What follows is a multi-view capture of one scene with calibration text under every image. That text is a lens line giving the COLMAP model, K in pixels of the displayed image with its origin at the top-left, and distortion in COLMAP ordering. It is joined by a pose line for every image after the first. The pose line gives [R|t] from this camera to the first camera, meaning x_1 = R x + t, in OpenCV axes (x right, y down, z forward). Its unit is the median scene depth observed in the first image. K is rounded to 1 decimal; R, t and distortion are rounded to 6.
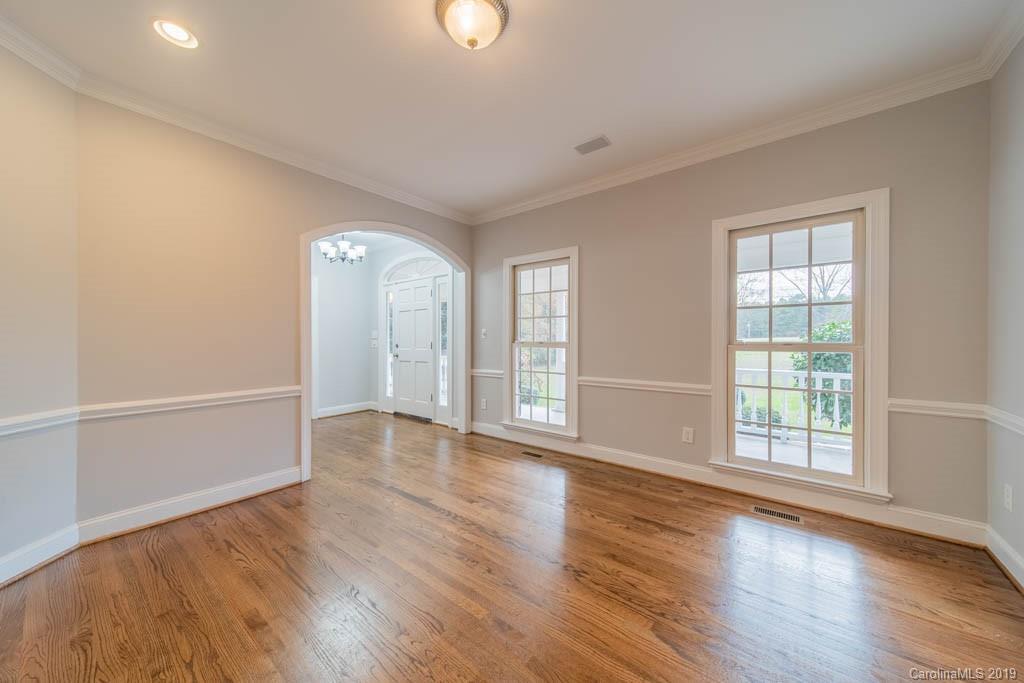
lens RADIAL K [[362.8, 0, 512.0], [0, 362.8, 341.5], [0, 0, 1]] dist [0.007537, -0.000066]
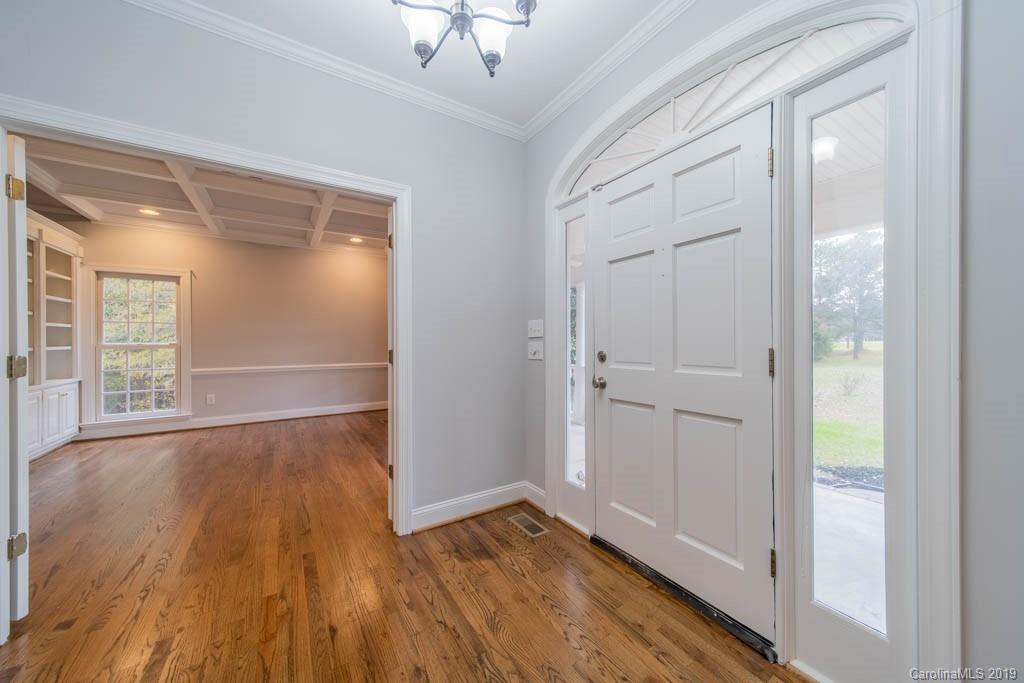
lens RADIAL K [[362.8, 0, 512.0], [0, 362.8, 341.5], [0, 0, 1]] dist [0.007537, -0.000066]
pose [[0.947763, -0.000837, -0.318976, -0.588815], [-0.000184, 0.999995, -0.003169, -0.005786], [0.318977, 0.003062, 0.947758, 1.288567]]
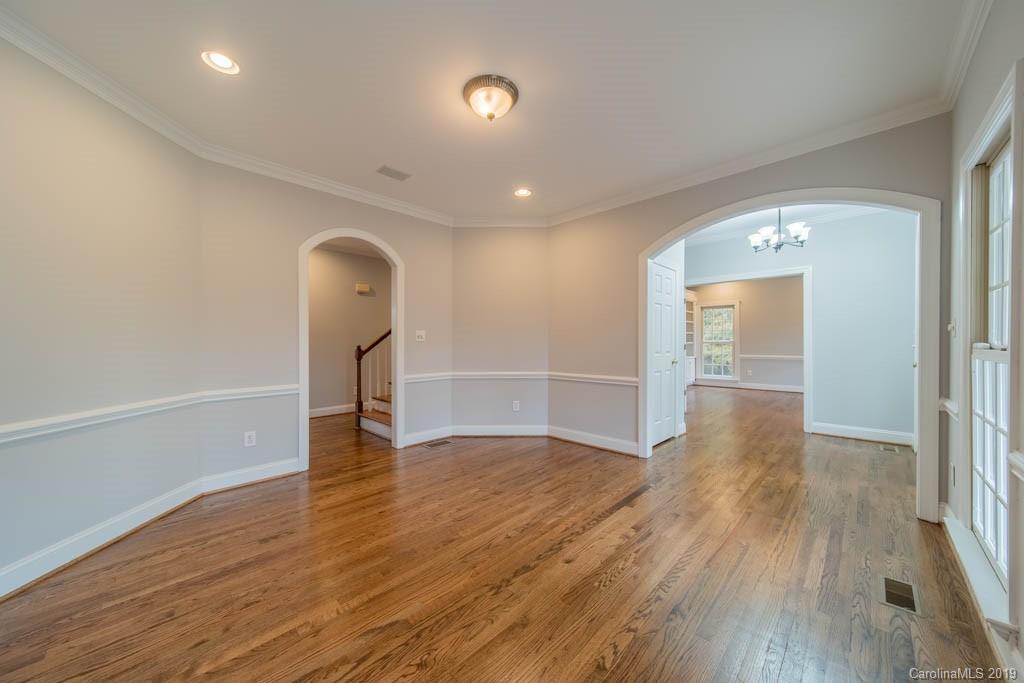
lens RADIAL K [[362.8, 0, 512.0], [0, 362.8, 341.5], [0, 0, 1]] dist [0.007537, -0.000066]
pose [[-0.088079, 0.004310, -0.996104, 0.752664], [-0.001287, 0.999989, 0.004440, -0.009351], [0.996113, 0.001673, -0.088072, 0.751365]]
